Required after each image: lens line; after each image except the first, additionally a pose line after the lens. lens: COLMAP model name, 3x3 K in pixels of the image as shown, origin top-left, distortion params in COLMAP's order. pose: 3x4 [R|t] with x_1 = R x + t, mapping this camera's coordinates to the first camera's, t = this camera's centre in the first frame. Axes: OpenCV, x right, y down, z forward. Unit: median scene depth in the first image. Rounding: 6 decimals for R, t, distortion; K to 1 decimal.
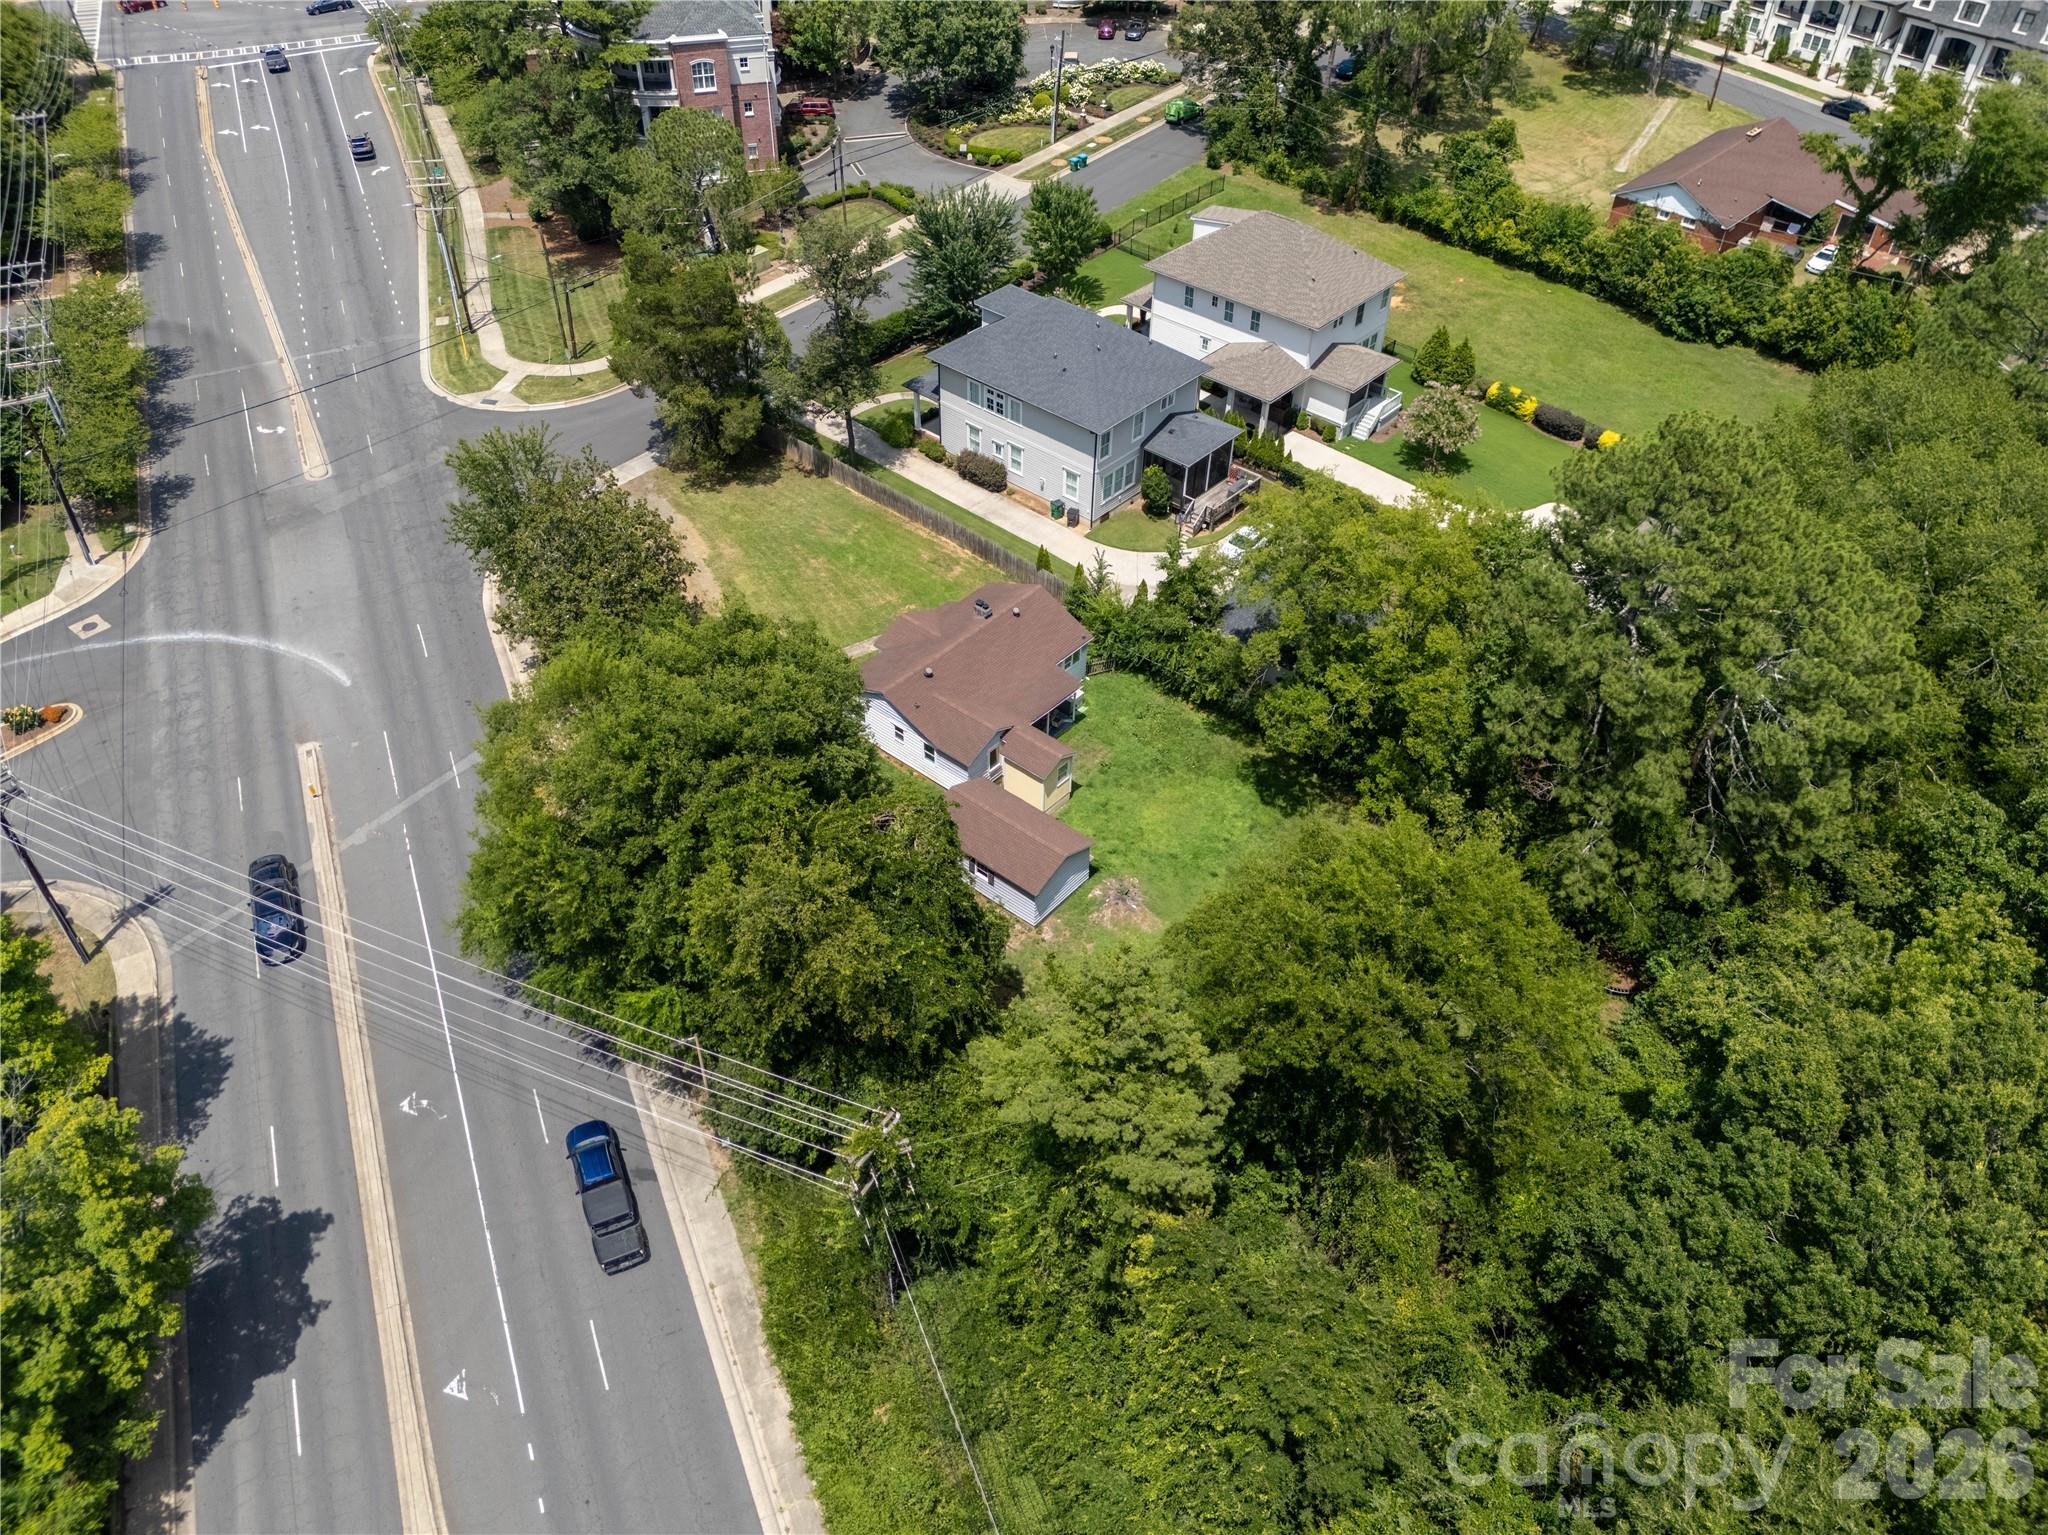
lens RADIAL K [[1520.6, 0, 1024.0], [0, 1520.6, 767.5], [0, 0, 1]] dist [0.049431, -0.050885]
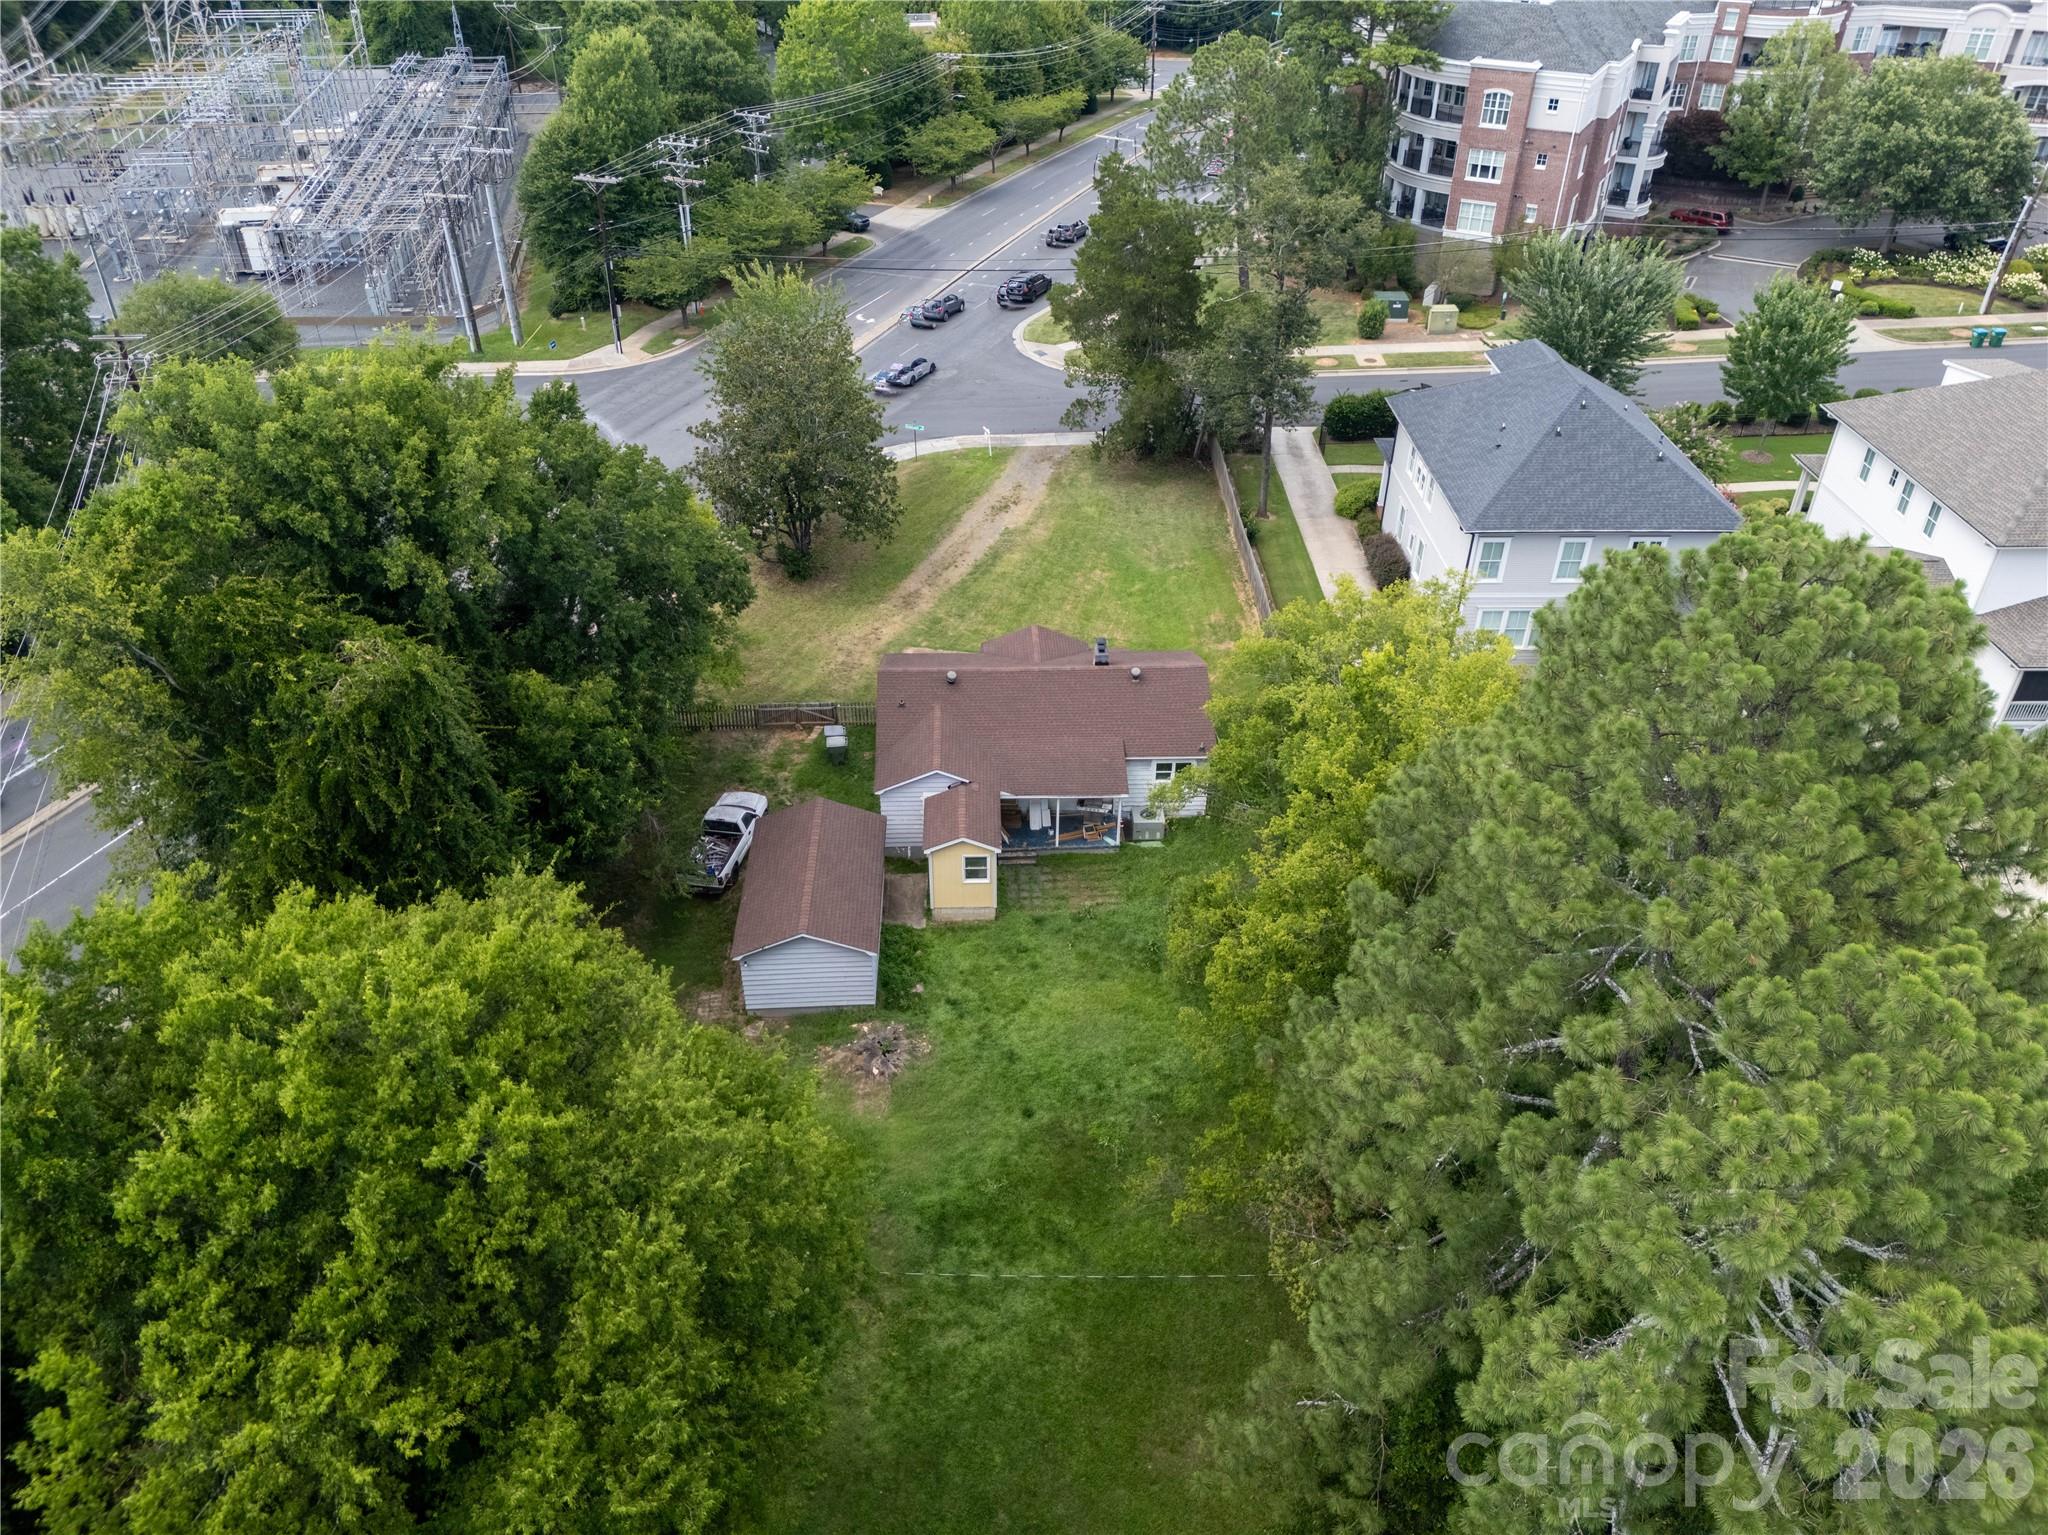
lens RADIAL K [[1520.6, 0, 1024.0], [0, 1520.6, 767.5], [0, 0, 1]] dist [0.049431, -0.050885]
pose [[0.673075, 0.406186, -0.618047, 0.326844], [-0.488144, 0.871783, 0.041338, -0.054406], [0.555594, 0.273873, 0.785054, 0.345937]]
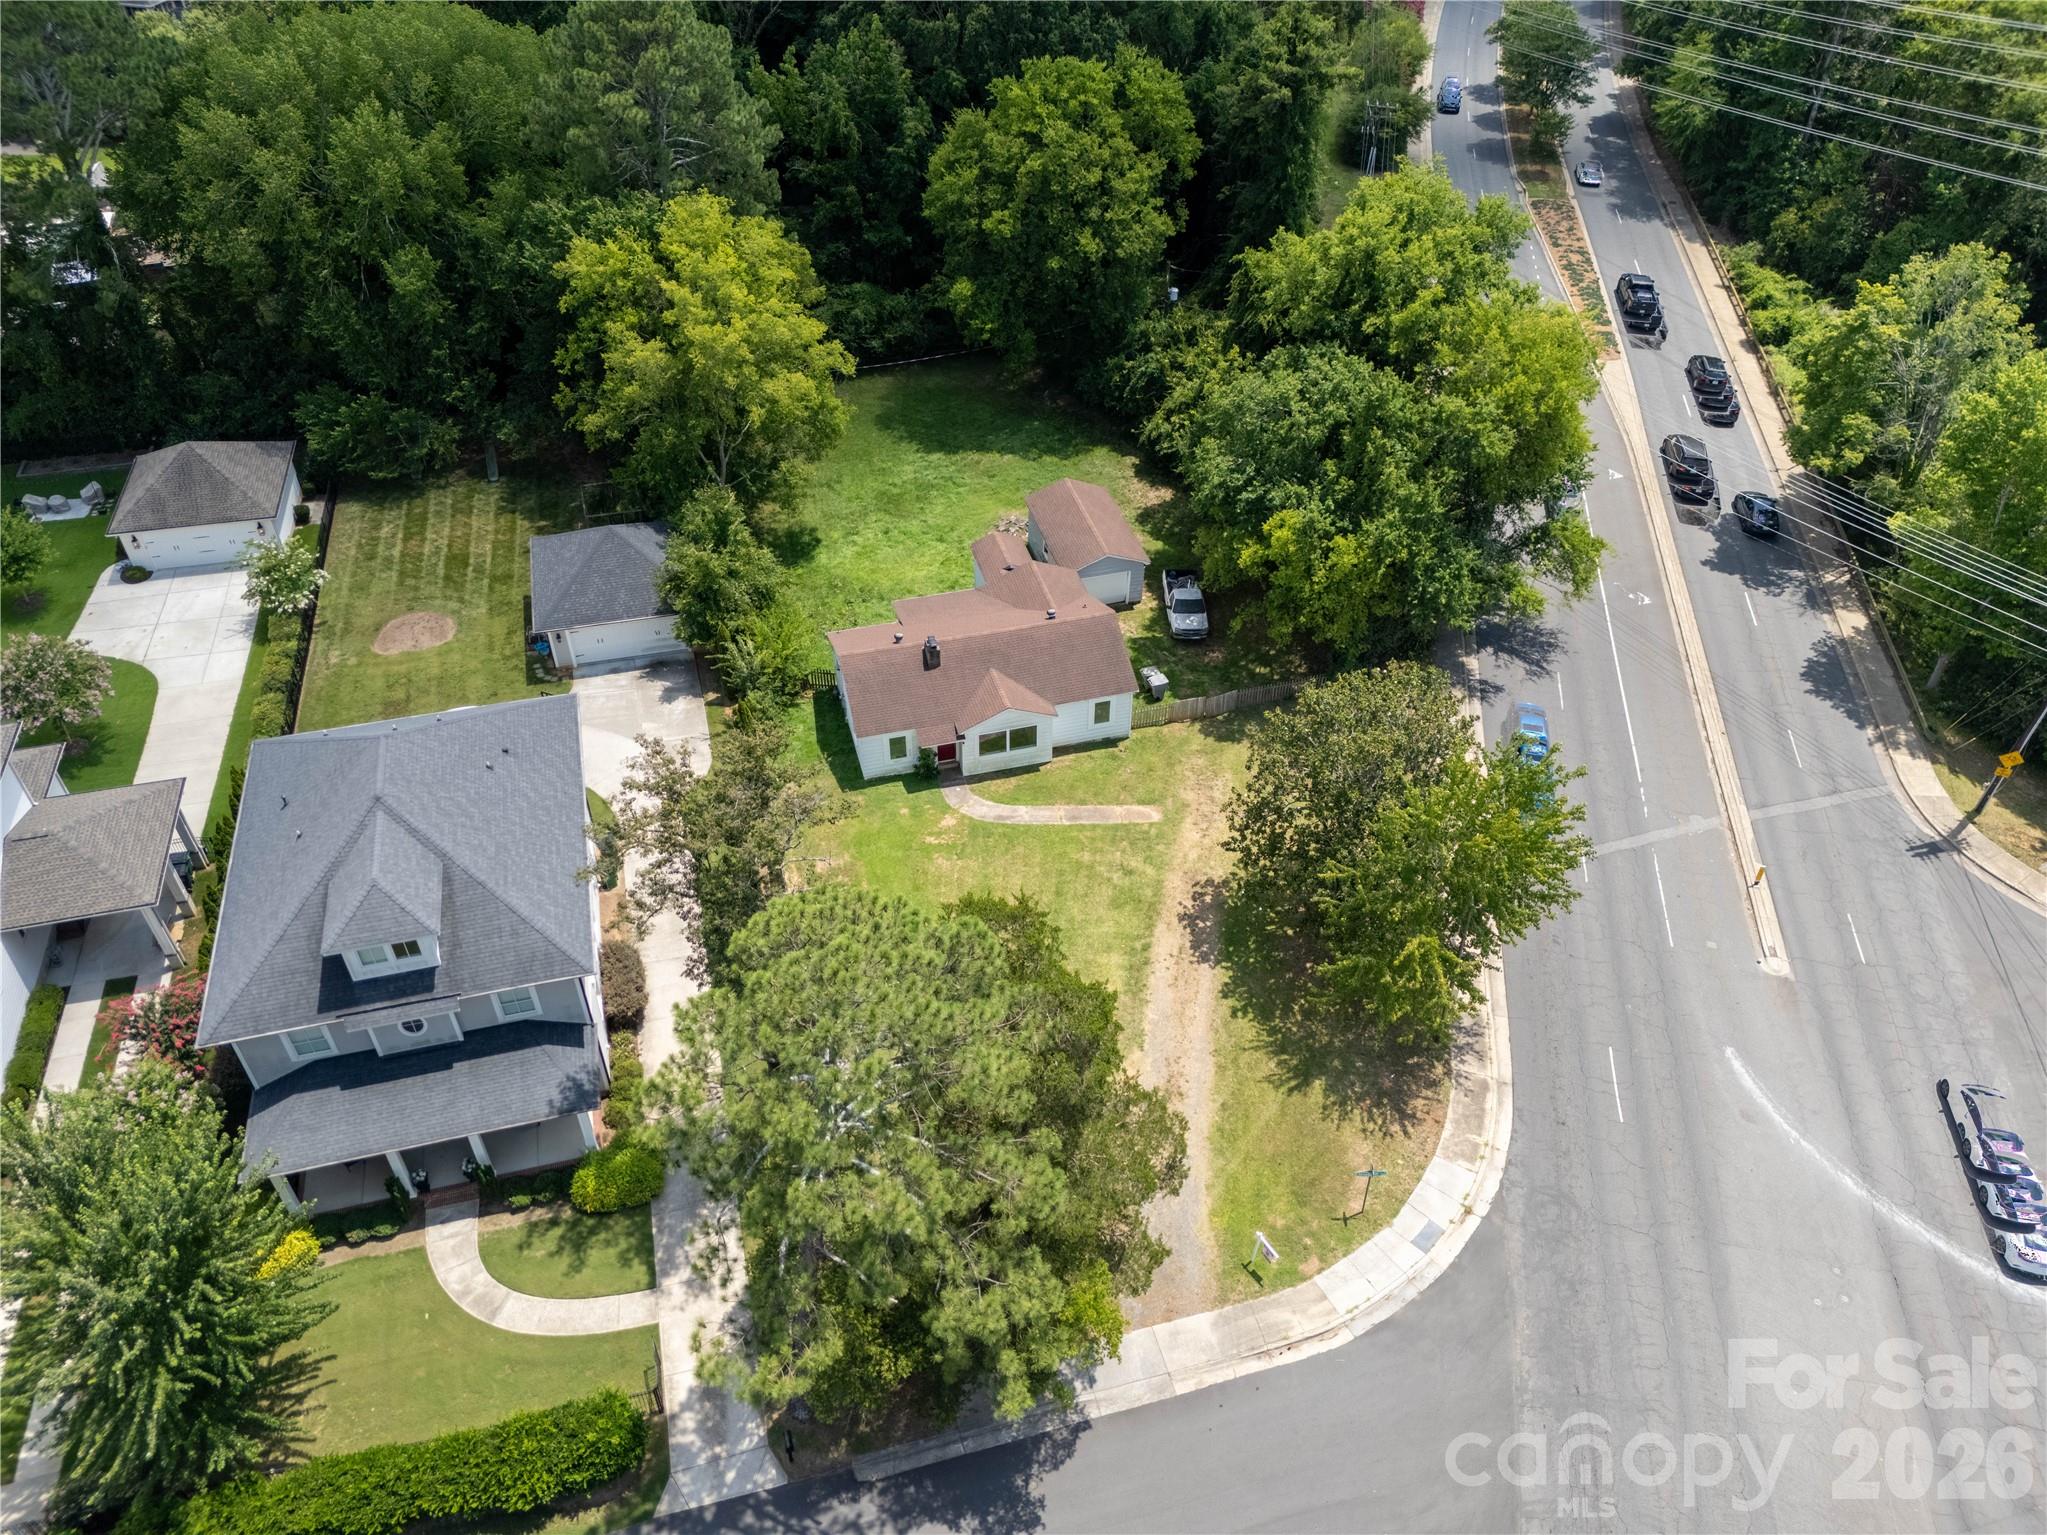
lens RADIAL K [[1470.0, 0, 1023.5], [0, 1470.0, 767.5], [0, 0, 1]] dist [0.018811, -0.001514]
pose [[-0.822591, -0.394373, 0.409652, -0.323979], [0.366067, 0.184007, 0.912215, -0.626947], [-0.435132, 0.900339, -0.006996, 0.825945]]
